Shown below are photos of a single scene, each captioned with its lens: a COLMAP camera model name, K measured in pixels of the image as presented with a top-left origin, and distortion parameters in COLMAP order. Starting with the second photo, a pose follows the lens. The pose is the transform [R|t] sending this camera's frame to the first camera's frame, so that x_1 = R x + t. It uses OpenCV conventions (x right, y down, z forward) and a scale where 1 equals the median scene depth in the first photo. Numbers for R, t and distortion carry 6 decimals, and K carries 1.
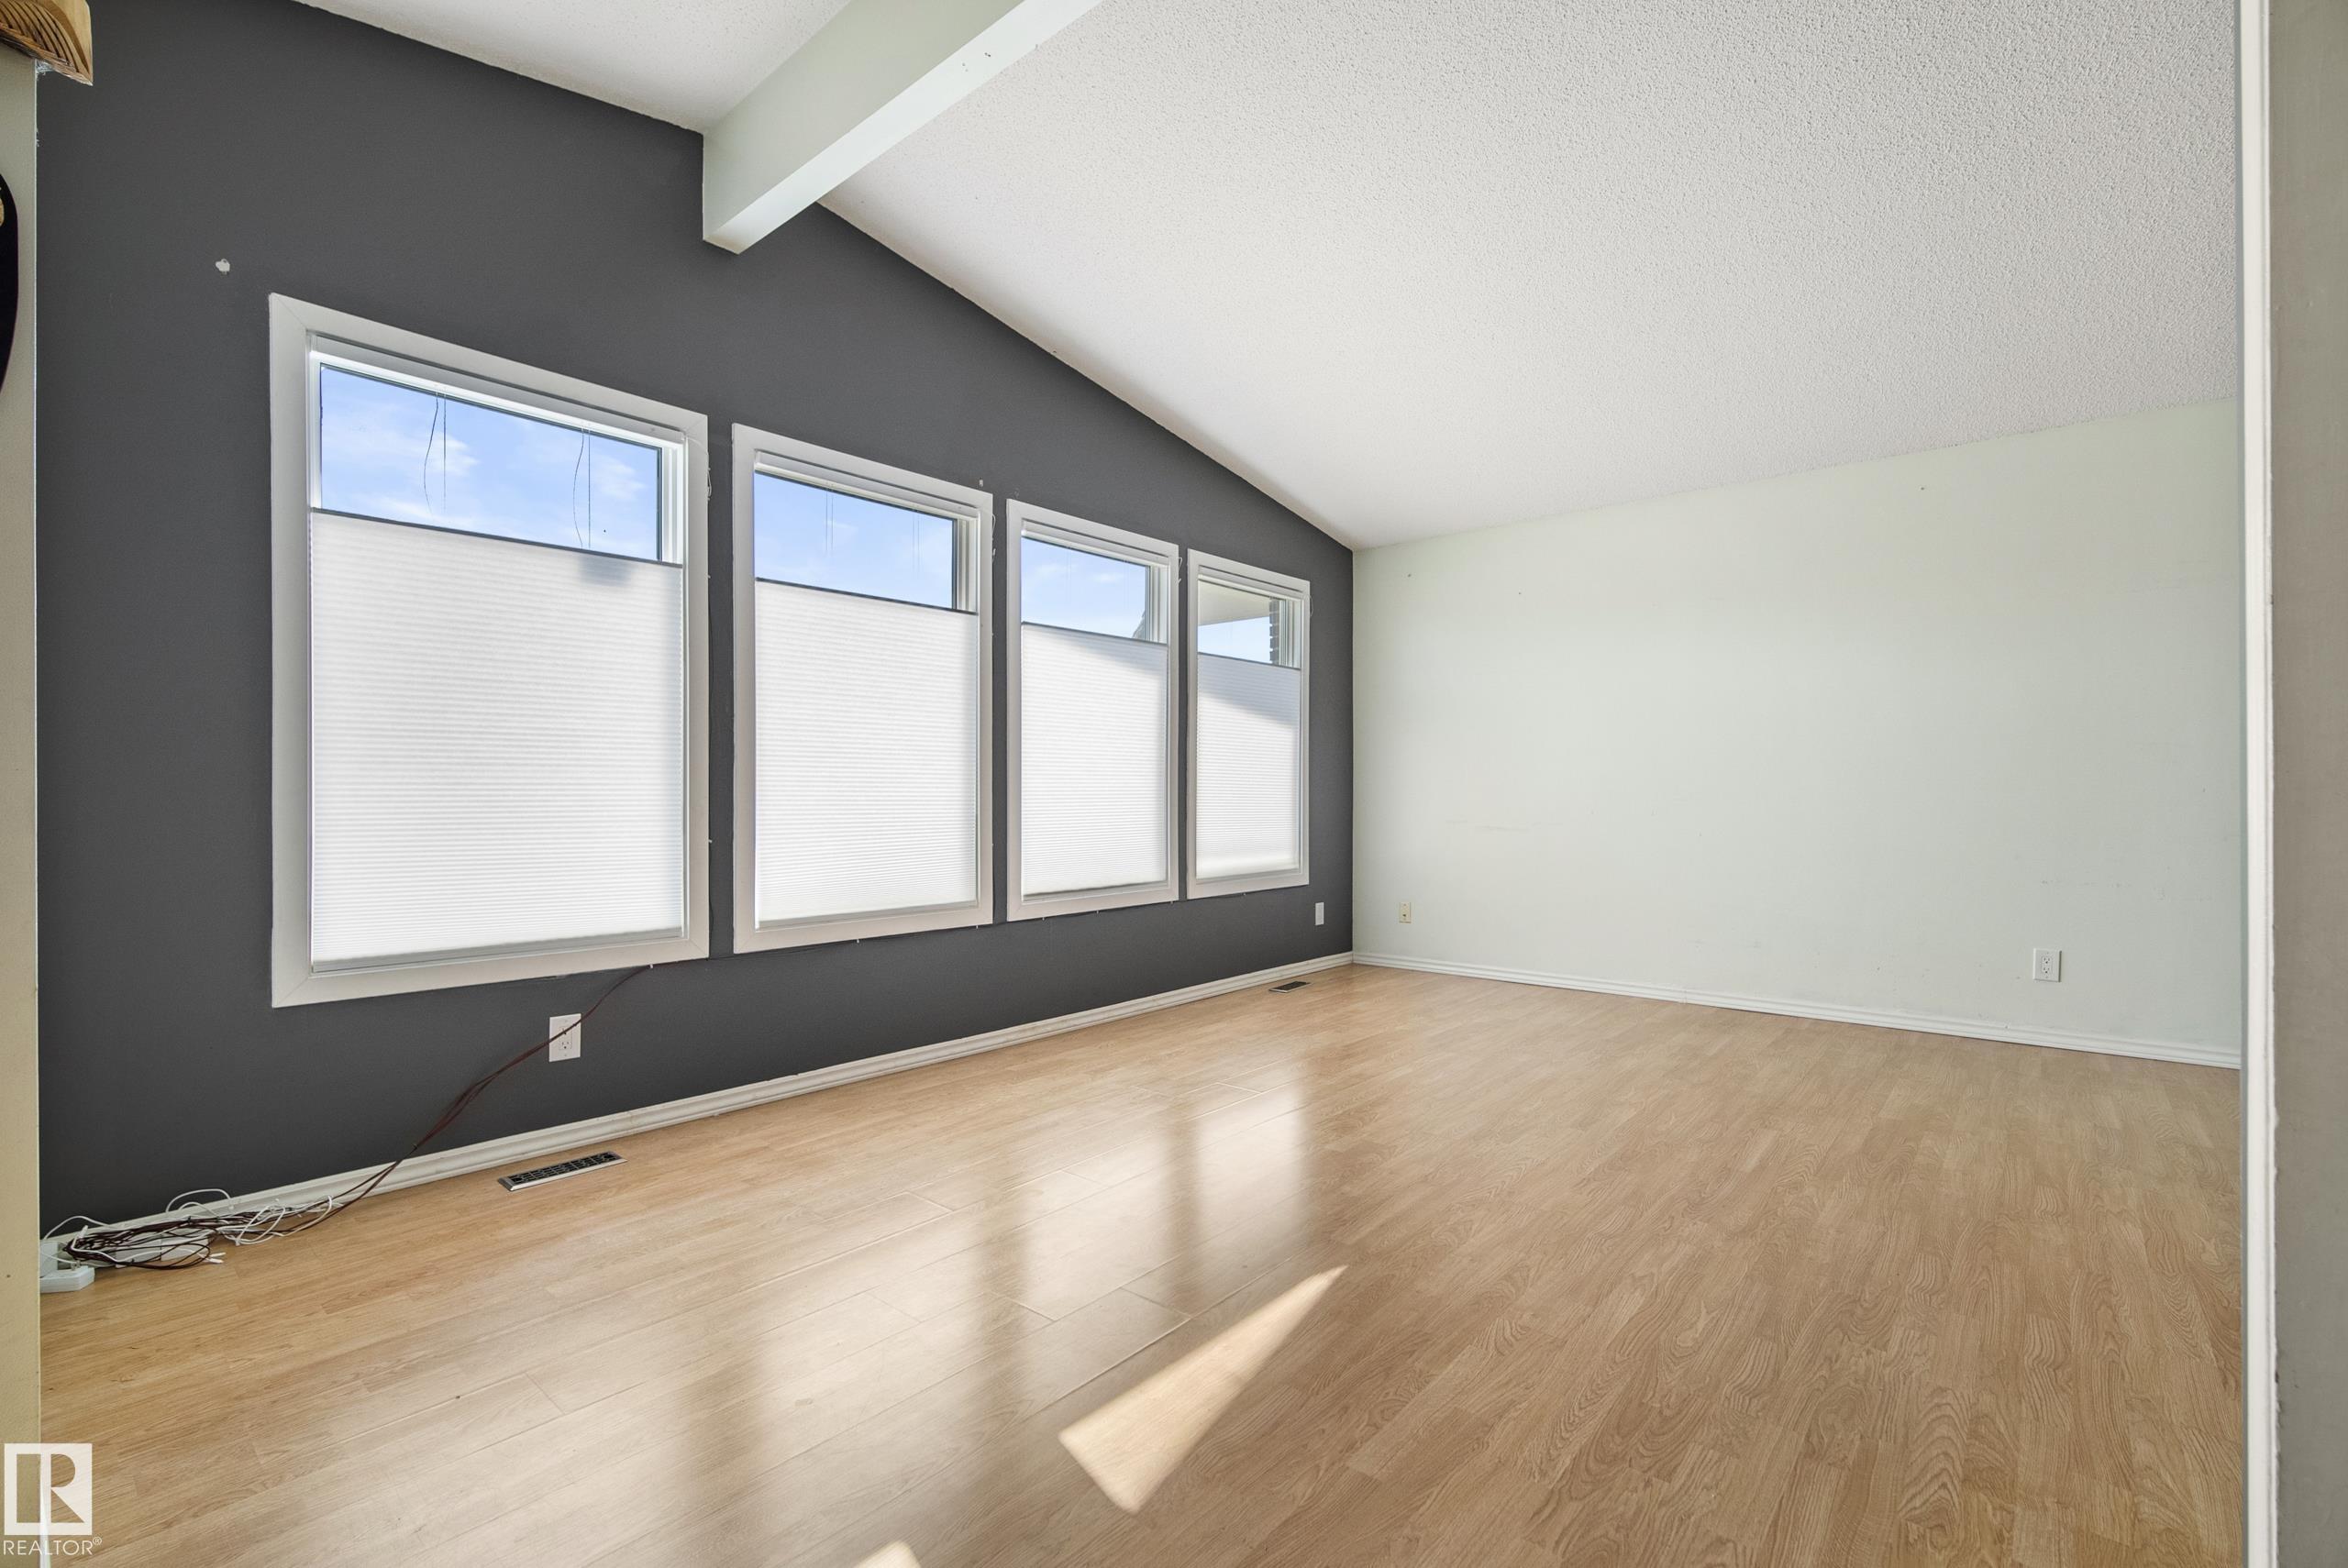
lens RADIAL K [[1026.0, 0, 1171.6], [0, 1026.0, 795.4], [0, 0, 1]] dist [-0.011875, 0.003807]
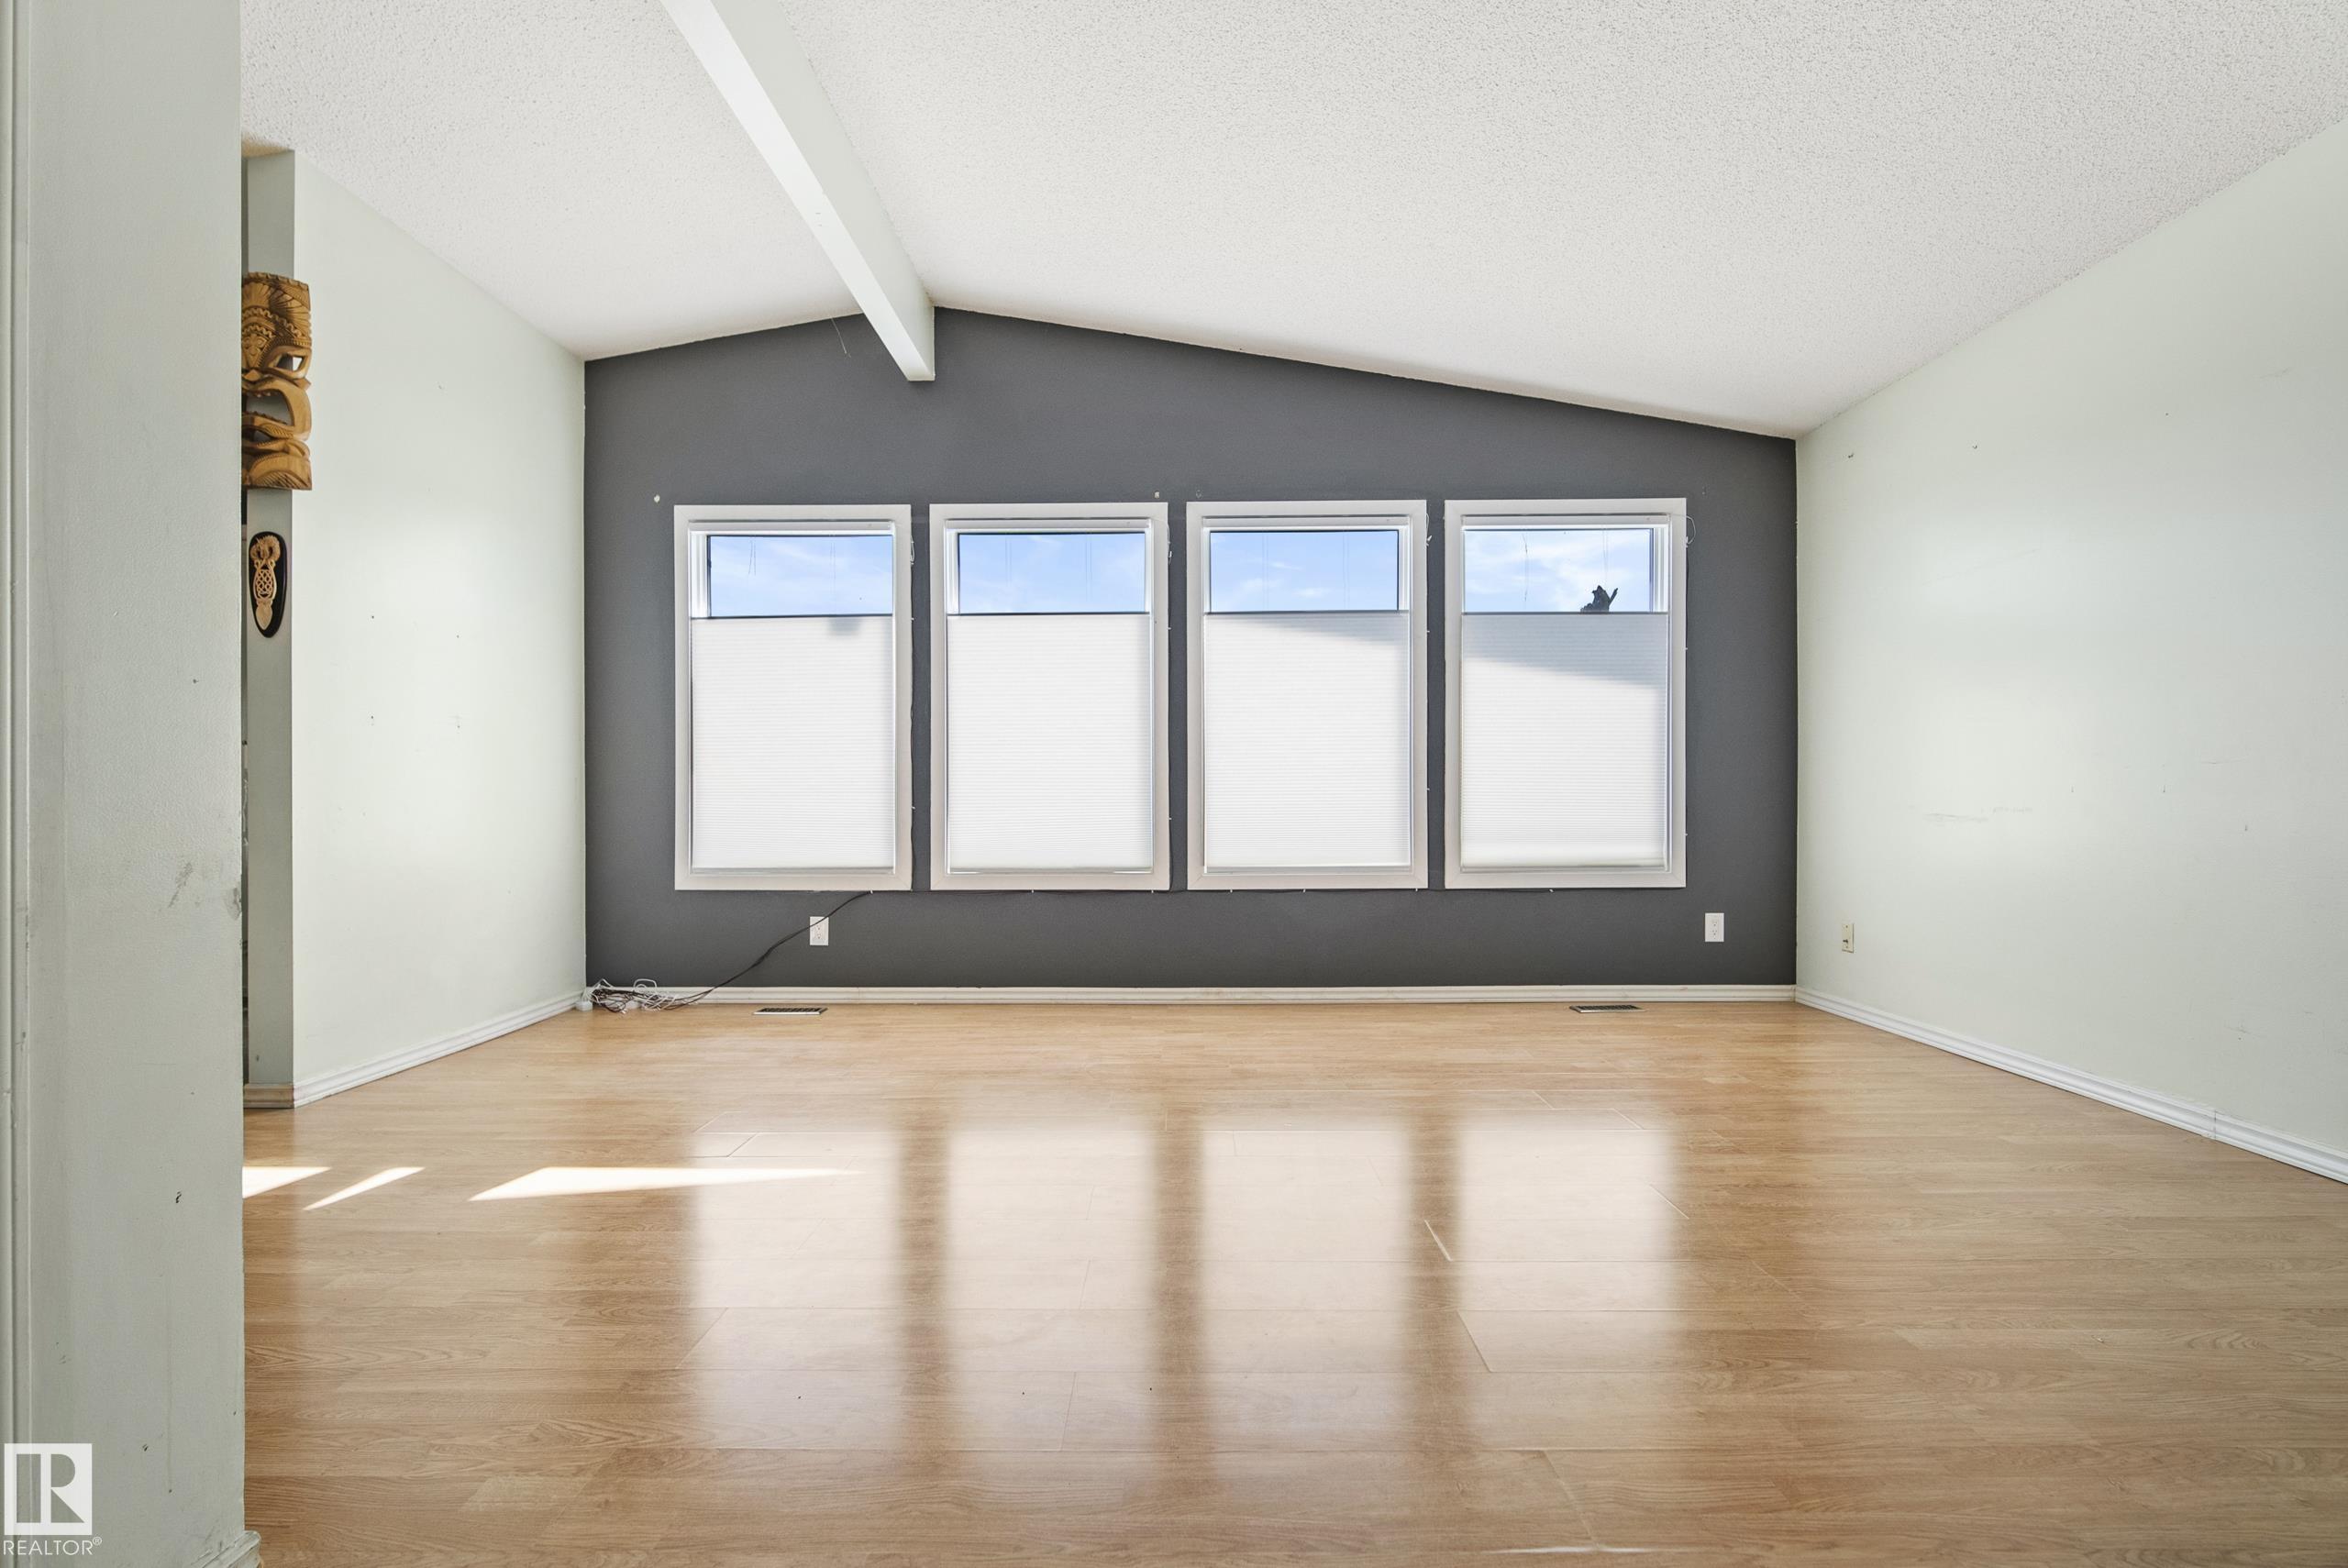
lens RADIAL K [[1033.4, 0, 1172.3], [0, 1033.4, 792.9], [0, 0, 1]] dist [-0.008520, 0.000250]
pose [[0.648002, -0.005874, -0.761616, 0.860948], [0.002224, 0.999981, -0.005820, 0.034234], [0.761635, 0.002078, 0.648003, 0.356138]]
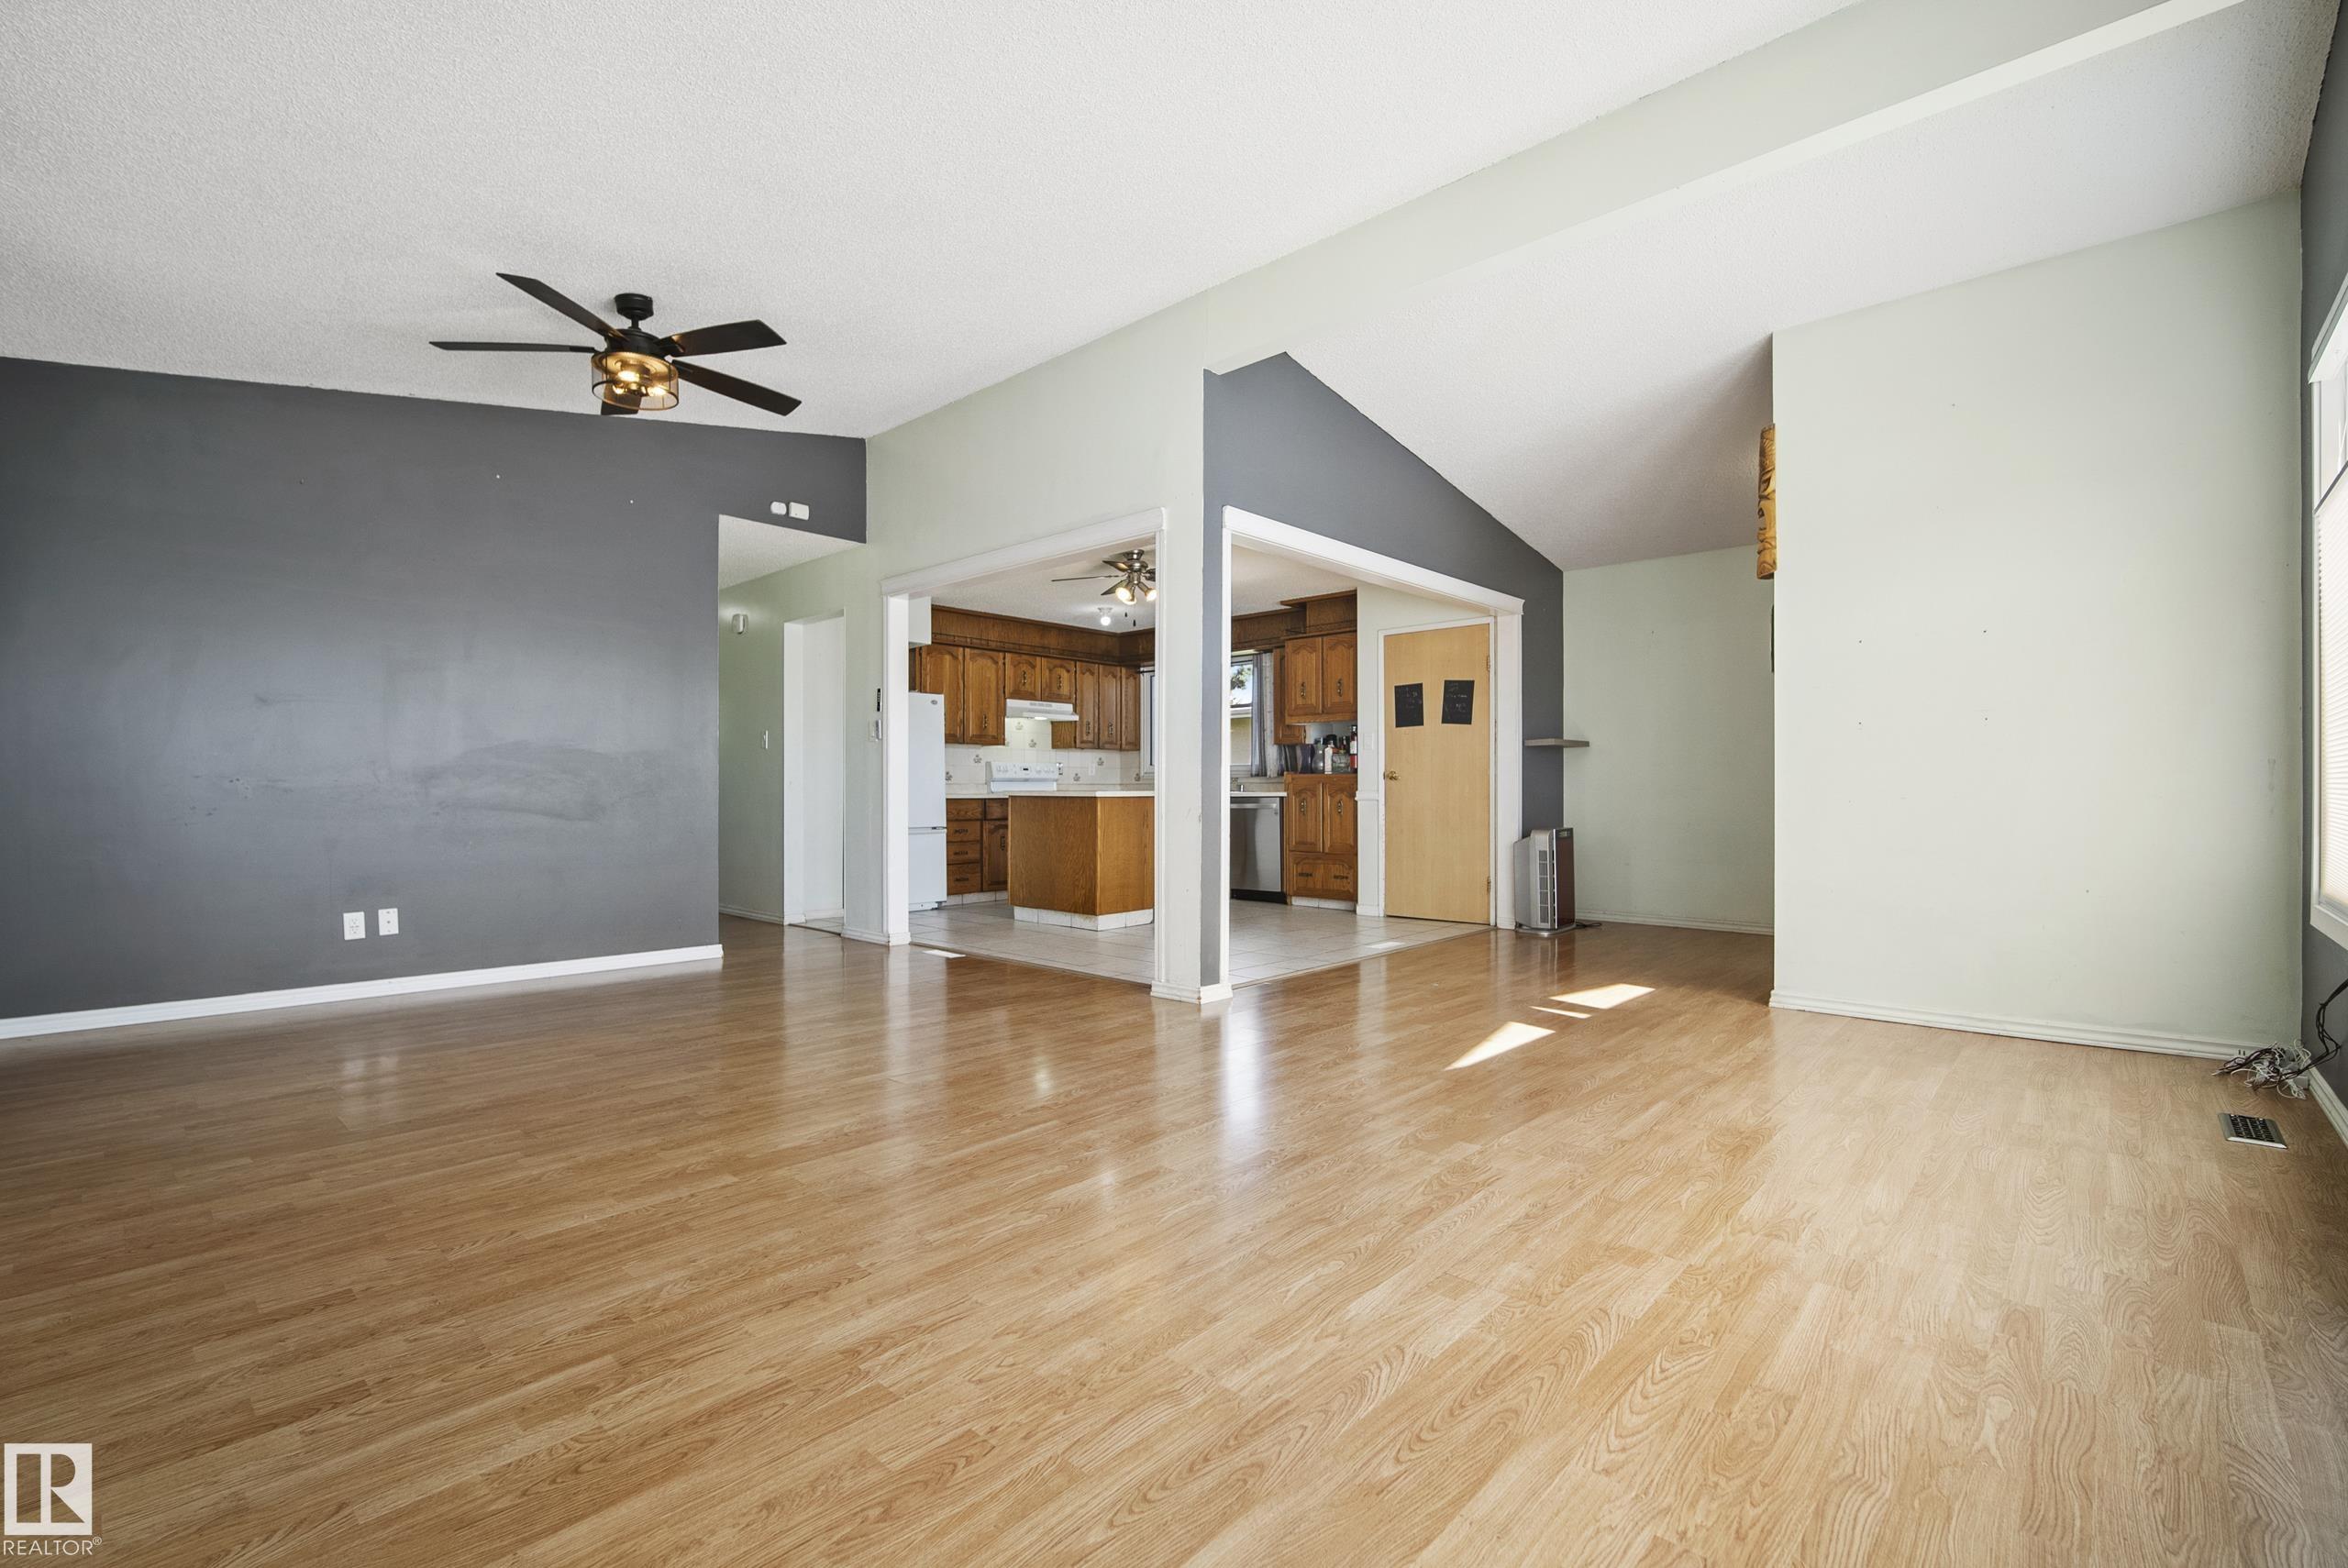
lens RADIAL K [[1032.7, 0, 1174.0], [0, 1032.7, 784.0], [0, 0, 1]] dist [-0.009505, 0.000047]
pose [[-0.999262, 0.001217, 0.038405, 0.348360], [0.000953, 0.999976, -0.006899, 0.032254], [-0.038412, -0.006857, -0.999238, 1.735580]]
